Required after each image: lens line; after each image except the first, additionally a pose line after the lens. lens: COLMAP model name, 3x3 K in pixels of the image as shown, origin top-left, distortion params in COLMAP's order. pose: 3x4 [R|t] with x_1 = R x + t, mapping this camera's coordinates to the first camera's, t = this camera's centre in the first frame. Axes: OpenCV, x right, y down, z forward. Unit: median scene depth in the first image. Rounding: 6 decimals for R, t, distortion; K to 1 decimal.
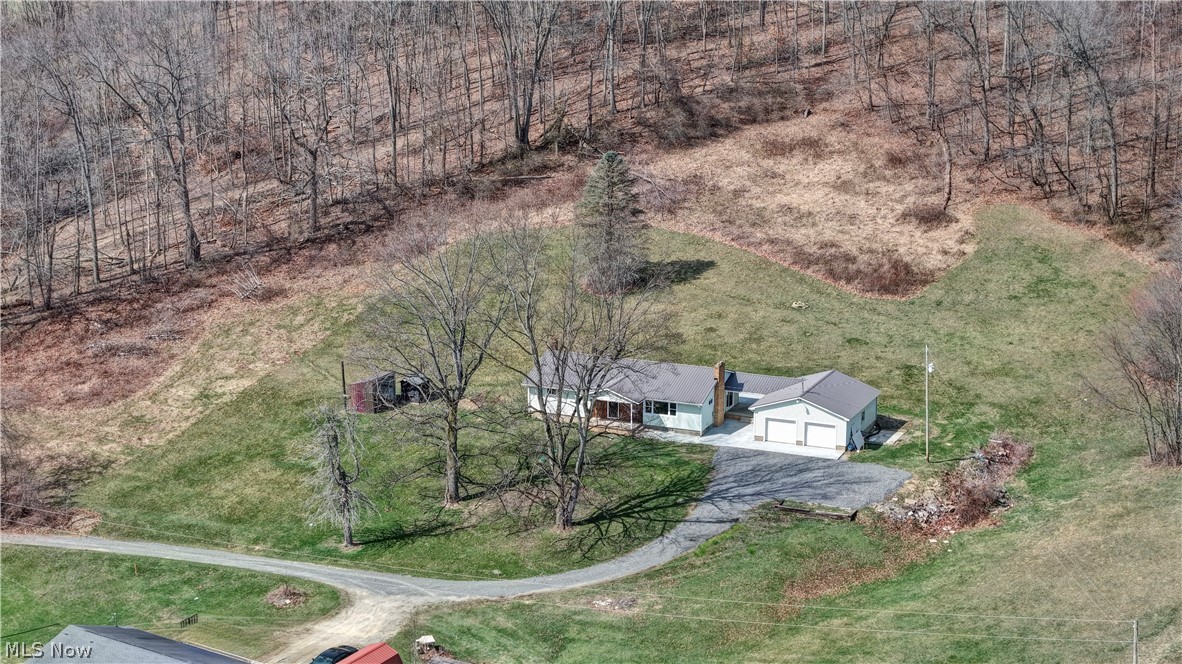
lens RADIAL K [[2466.0, 0, 588.0], [0, 2466.0, 327.1], [0, 0, 1]] dist [-0.167636, 0.000000]
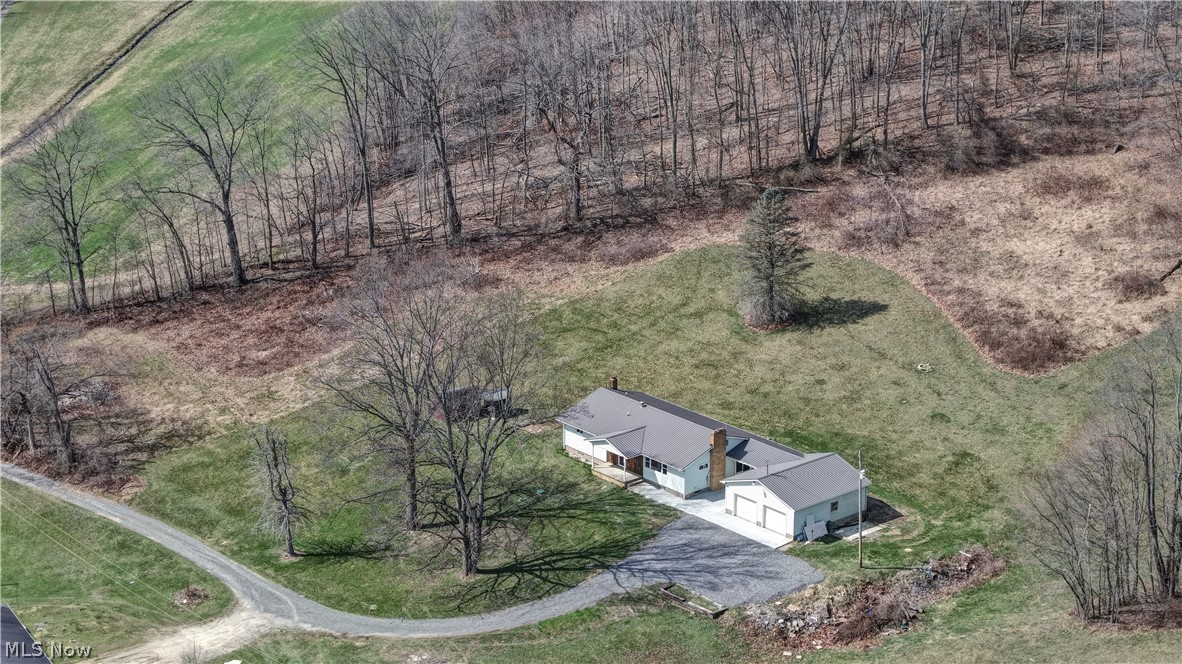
lens RADIAL K [[2466.0, 0, 590.3], [0, 2466.0, 338.3], [0, 0, 1]] dist [-0.167636, 0.000000]
pose [[0.897846, 0.136046, -0.418765, 0.413150], [-0.104879, 0.989774, 0.096688, -0.111497], [0.427637, -0.042892, 0.902932, 0.069370]]
